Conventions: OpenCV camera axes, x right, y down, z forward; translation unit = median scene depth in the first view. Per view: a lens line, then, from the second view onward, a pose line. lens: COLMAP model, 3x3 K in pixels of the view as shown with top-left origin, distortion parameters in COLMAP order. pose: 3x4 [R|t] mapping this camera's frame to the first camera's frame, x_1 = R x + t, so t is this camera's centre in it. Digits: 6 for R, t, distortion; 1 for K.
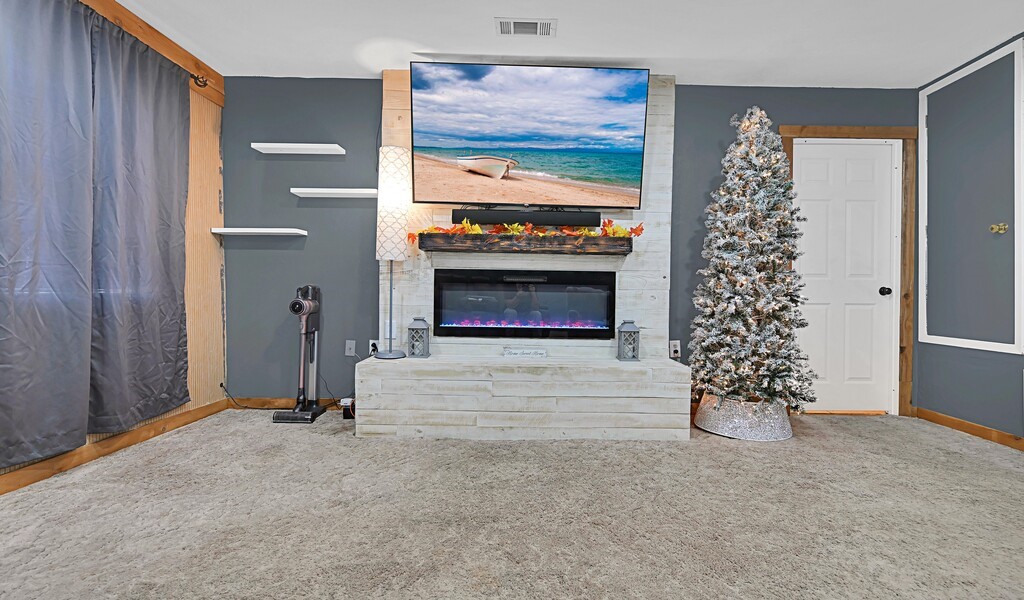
lens RADIAL K [[459.8, 0, 532.2], [0, 459.8, 292.4], [0, 0, 1]] dist [-0.002013, 0.000119]
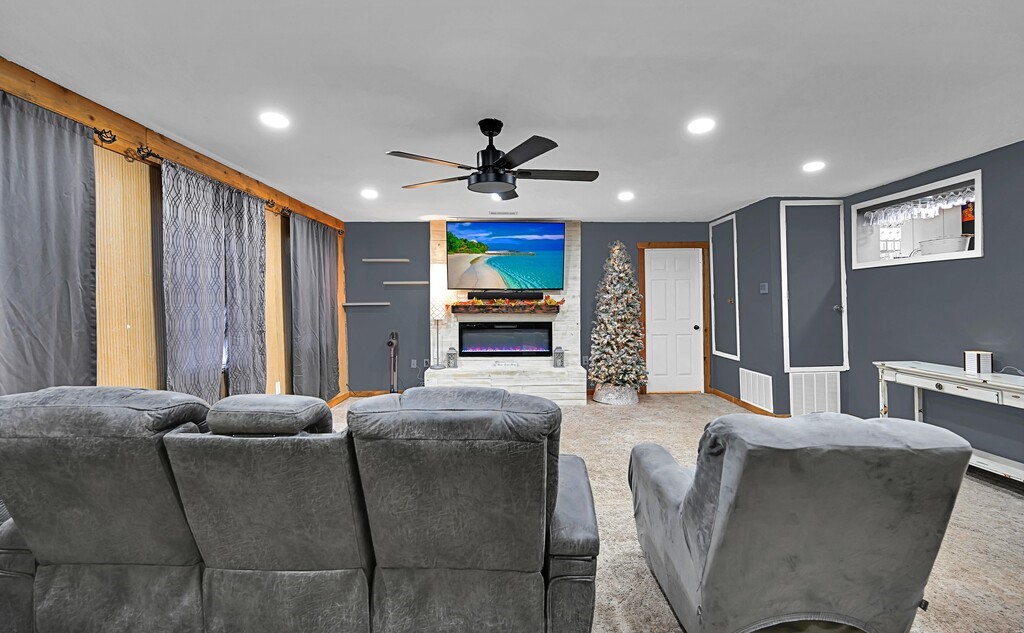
lens RADIAL K [[442.4, 0, 519.8], [0, 442.4, 296.7], [0, 0, 1]] dist [-0.003333, 0.000058]
pose [[0.999684, -0.018150, 0.017402, 0.014637], [0.018334, 0.999777, -0.010490, -0.137709], [-0.017208, 0.010806, 0.999794, -0.894365]]
